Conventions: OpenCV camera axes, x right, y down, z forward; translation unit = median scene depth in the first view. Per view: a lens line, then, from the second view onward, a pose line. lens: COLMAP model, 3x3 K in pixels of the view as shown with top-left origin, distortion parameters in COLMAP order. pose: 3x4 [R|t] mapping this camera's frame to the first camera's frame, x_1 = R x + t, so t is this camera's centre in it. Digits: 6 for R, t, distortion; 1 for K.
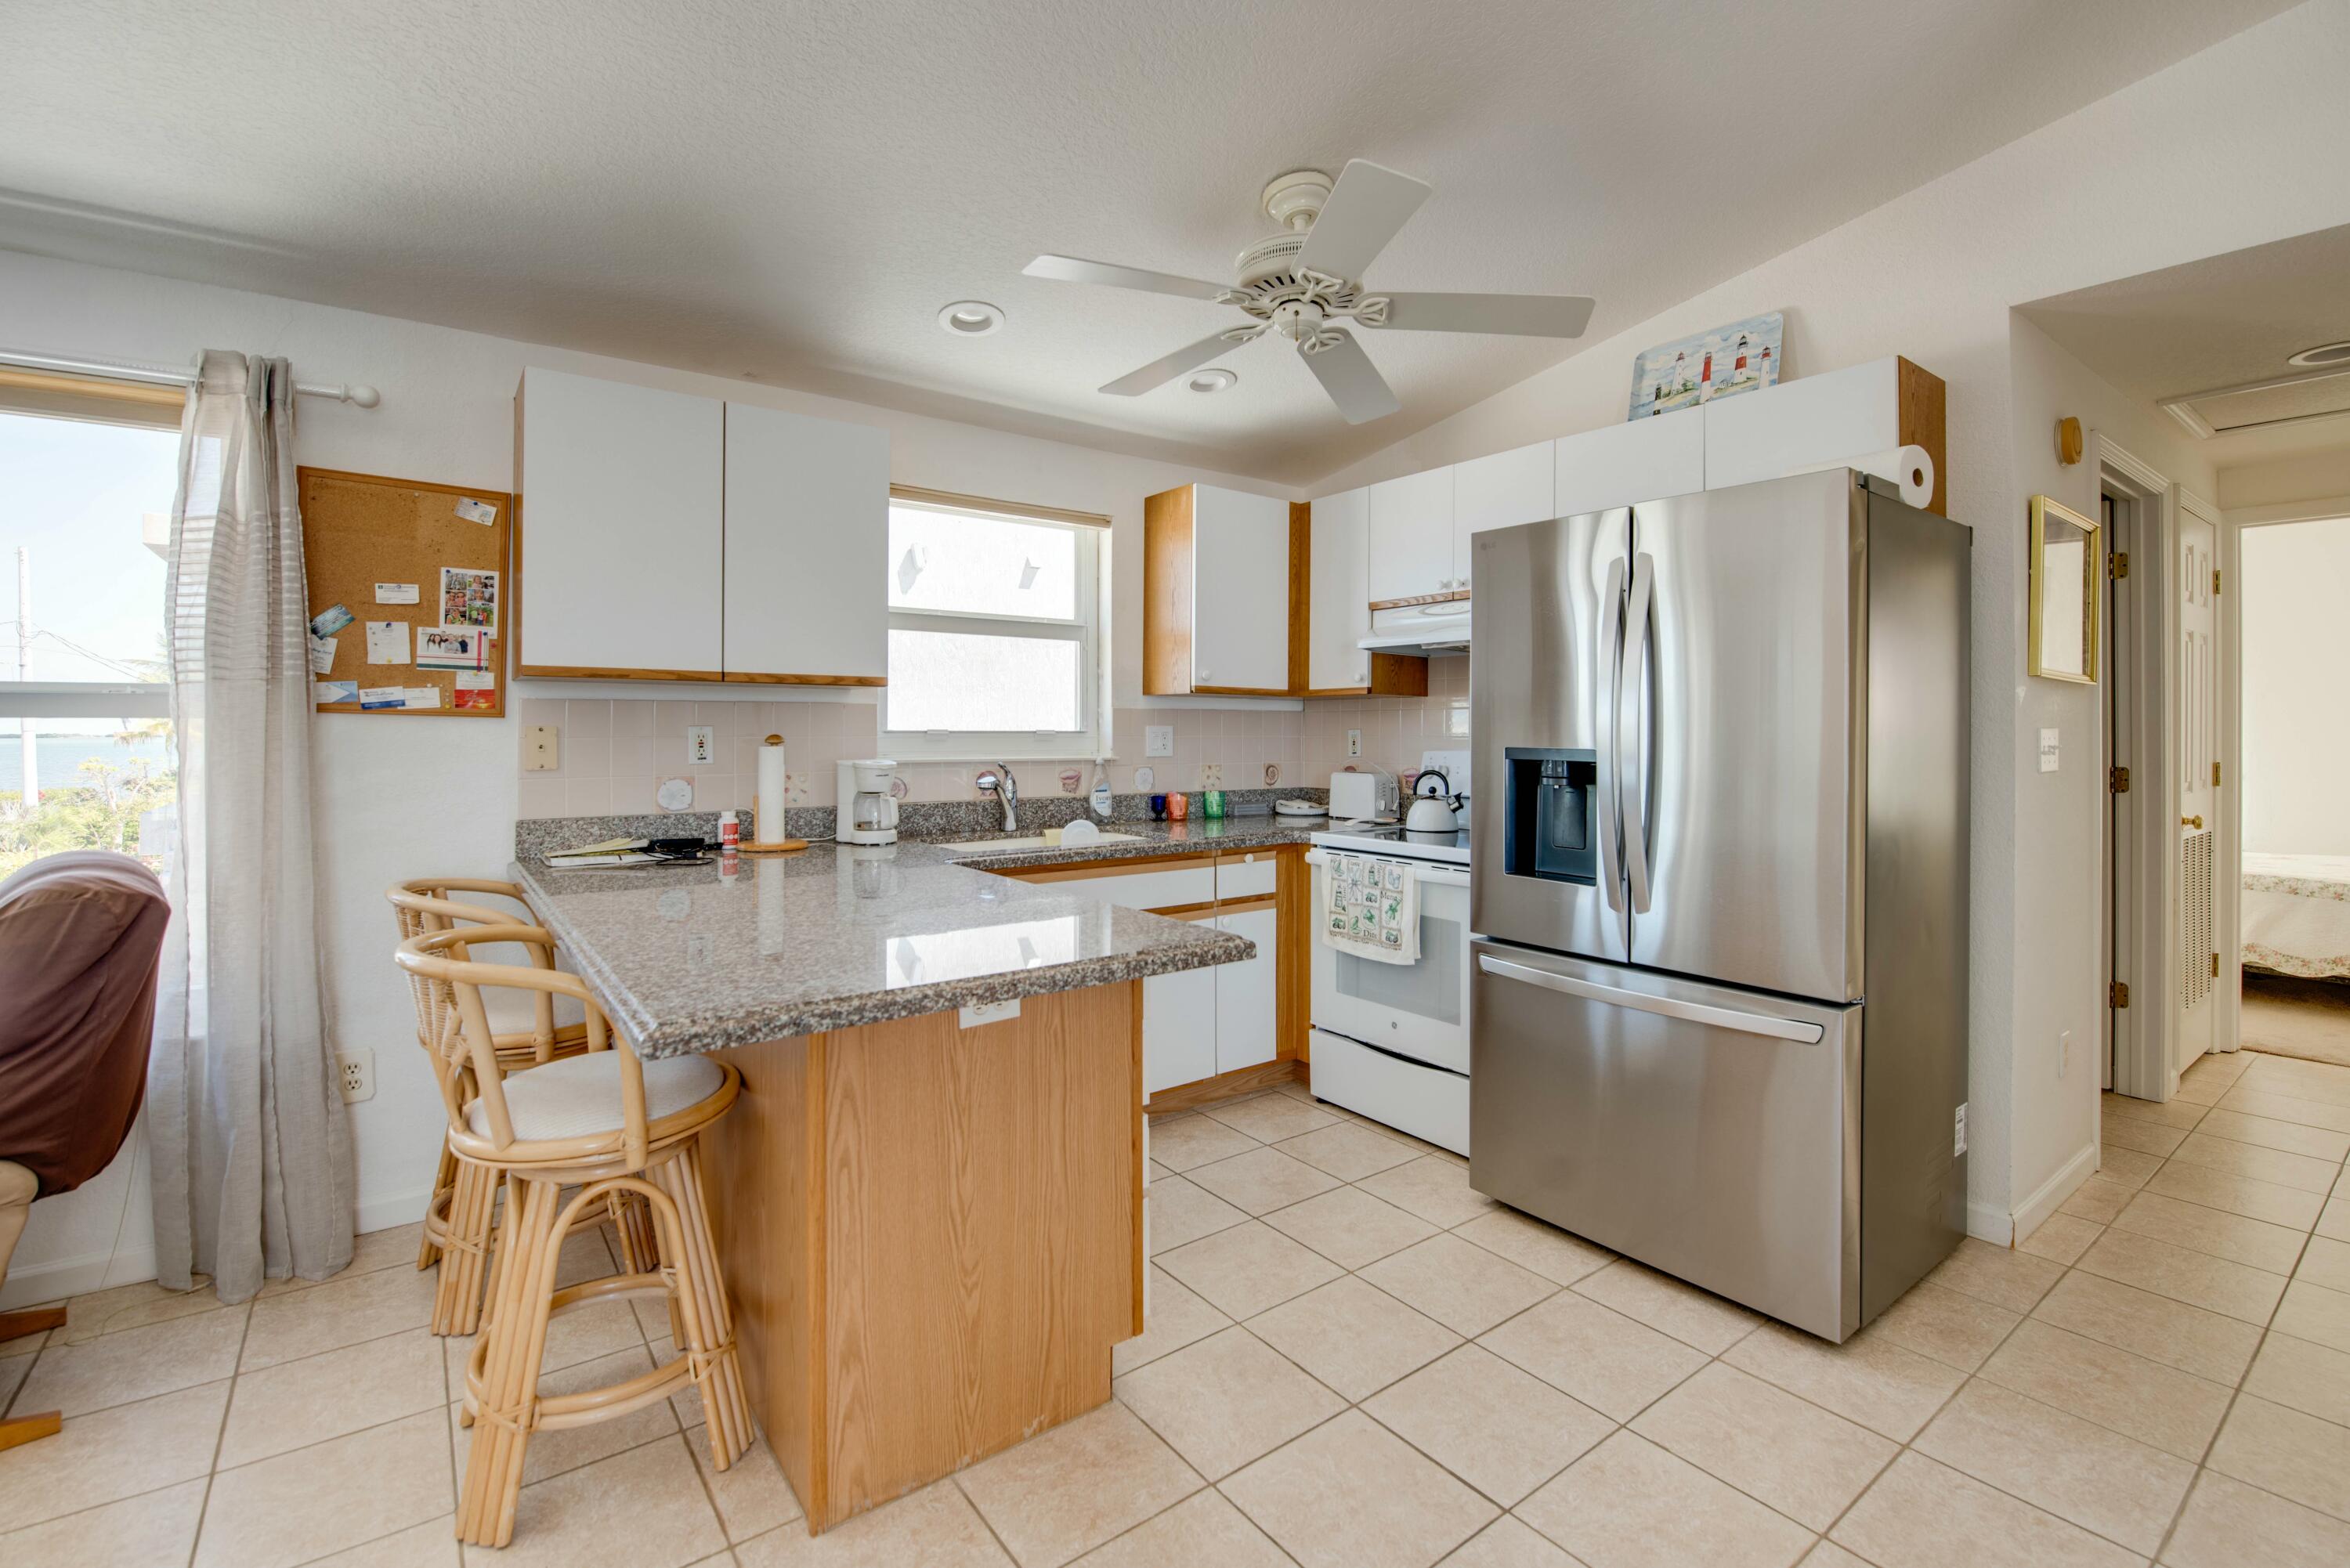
lens RADIAL K [[1051.3, 0, 1167.2], [0, 1051.3, 727.3], [0, 0, 1]] dist [-0.010716, -0.000628]
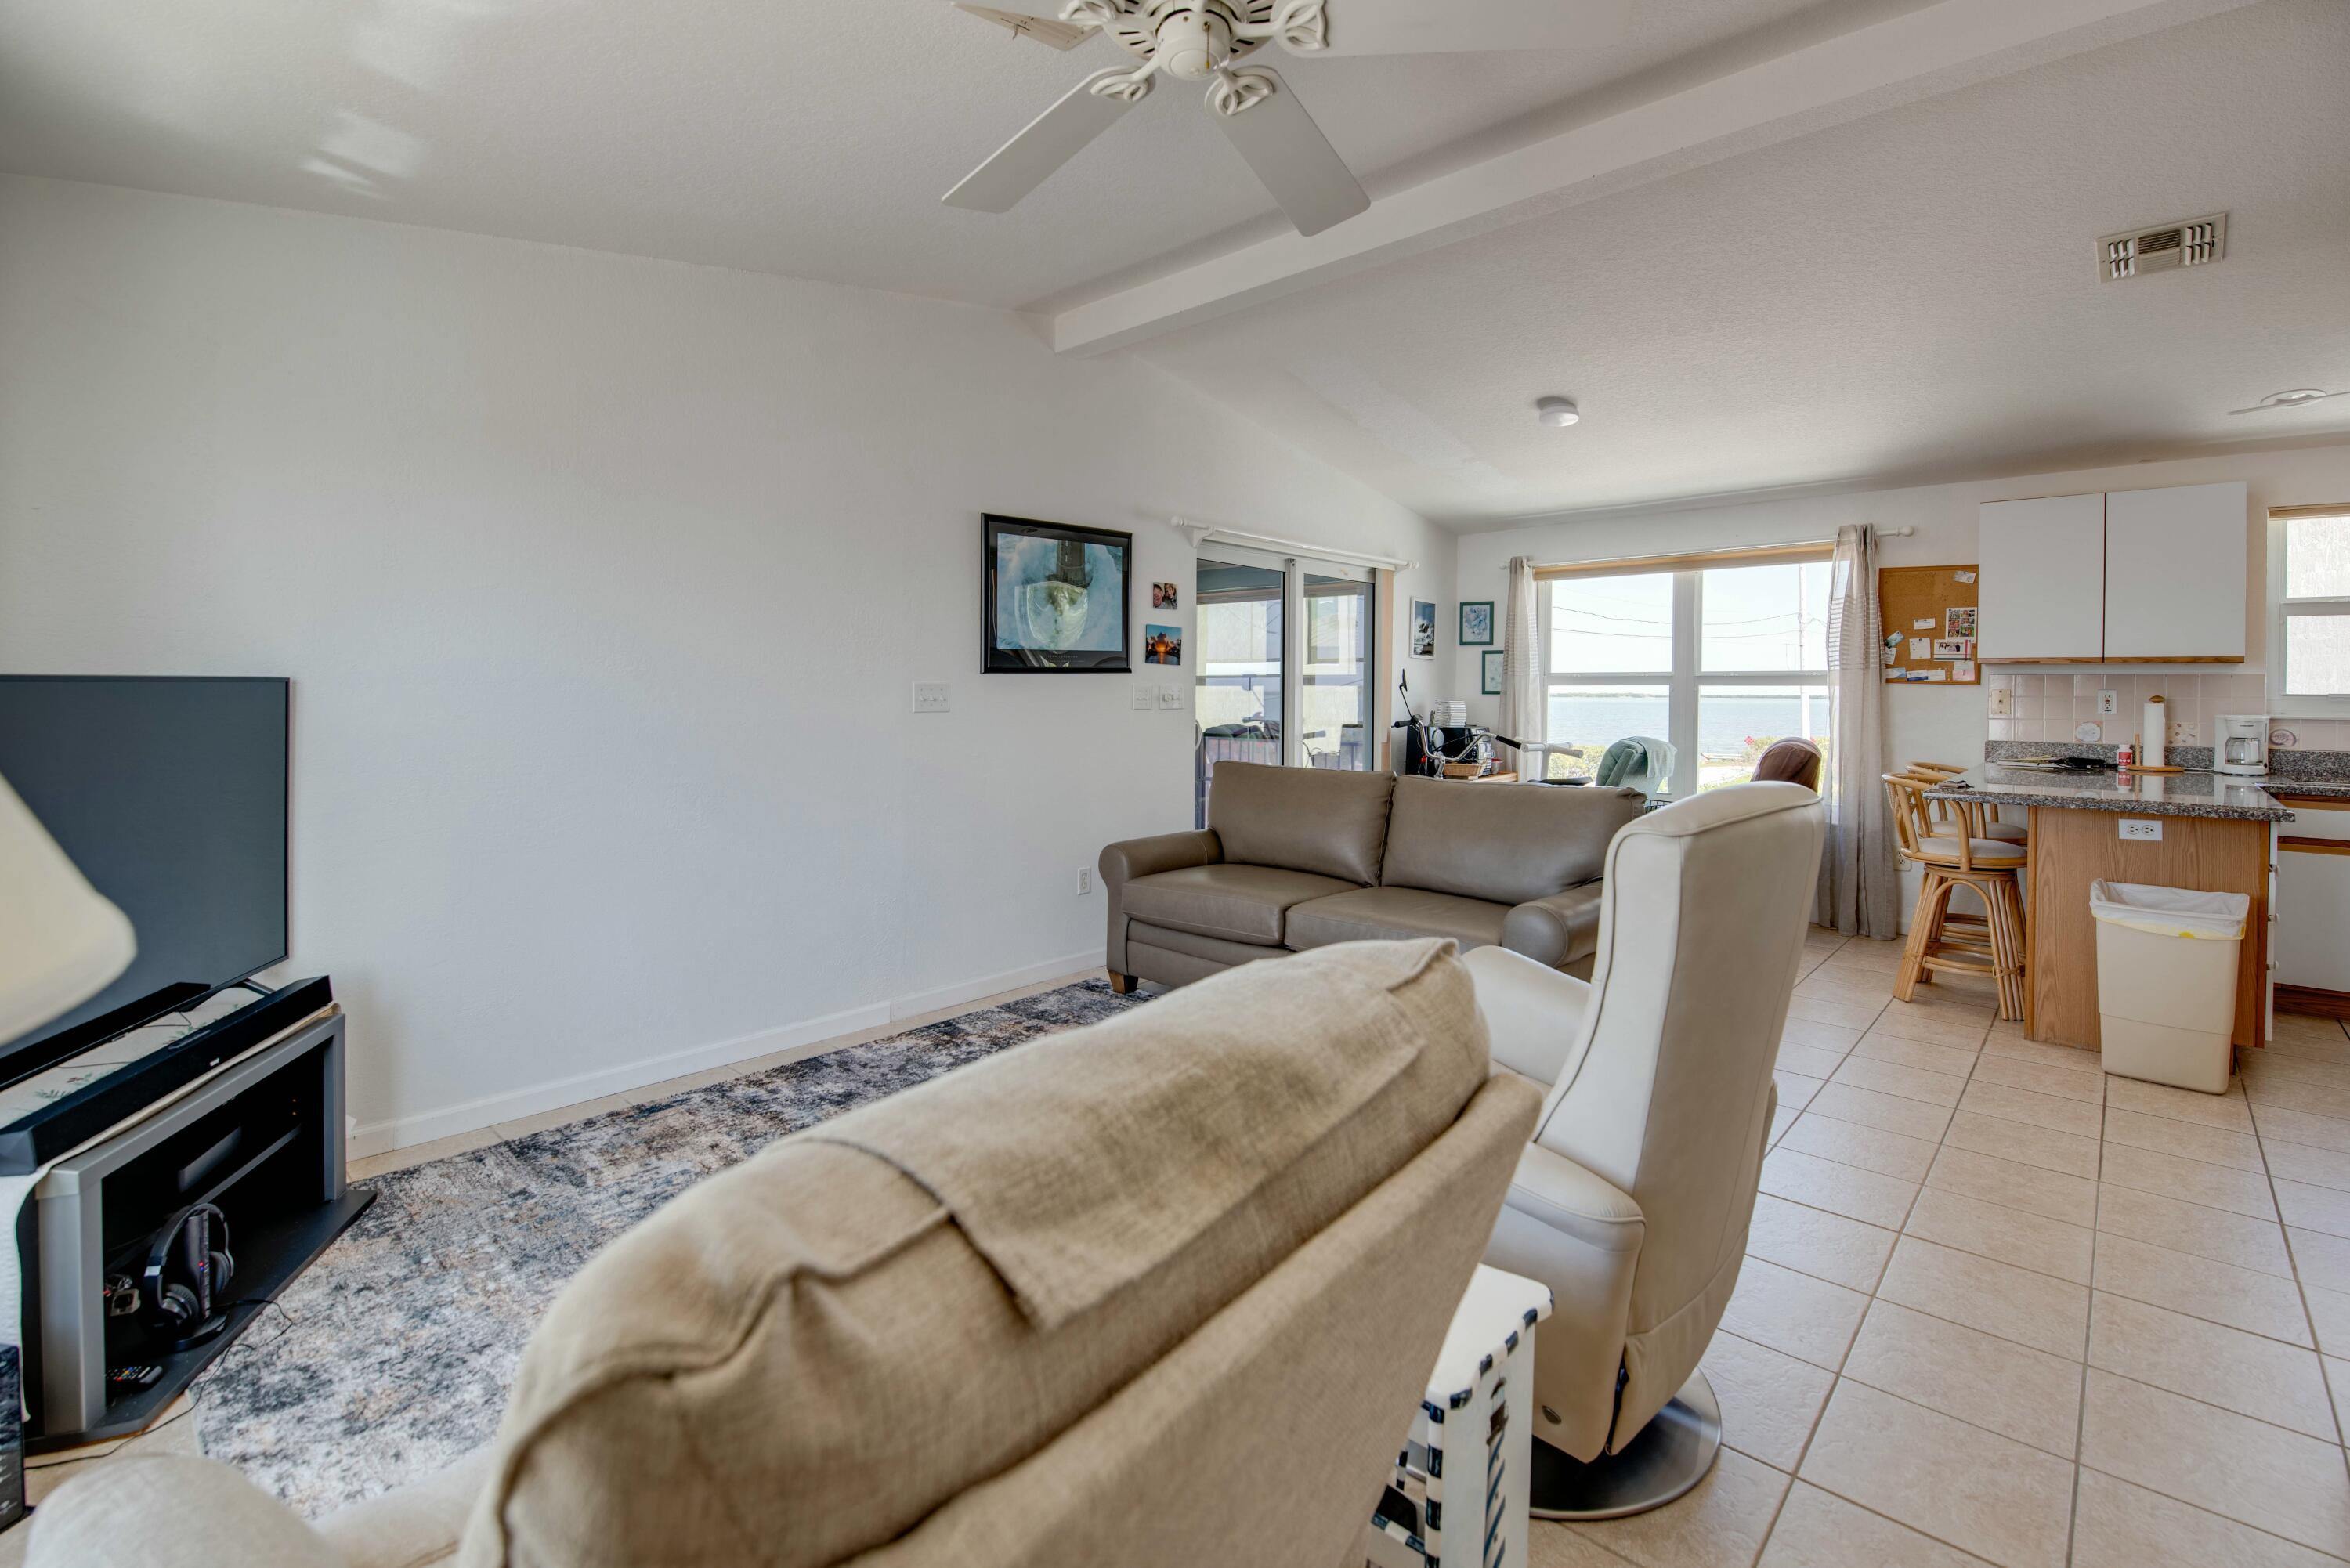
lens RADIAL K [[1037.2, 0, 1169.4], [0, 1037.2, 689.0], [0, 0, 1]] dist [-0.024514, -0.000311]
pose [[0.180922, 0.004507, -0.983487, 0.940749], [-0.005218, 0.999980, 0.003622, -0.001801], [0.983484, 0.004476, 0.180942, -0.787533]]
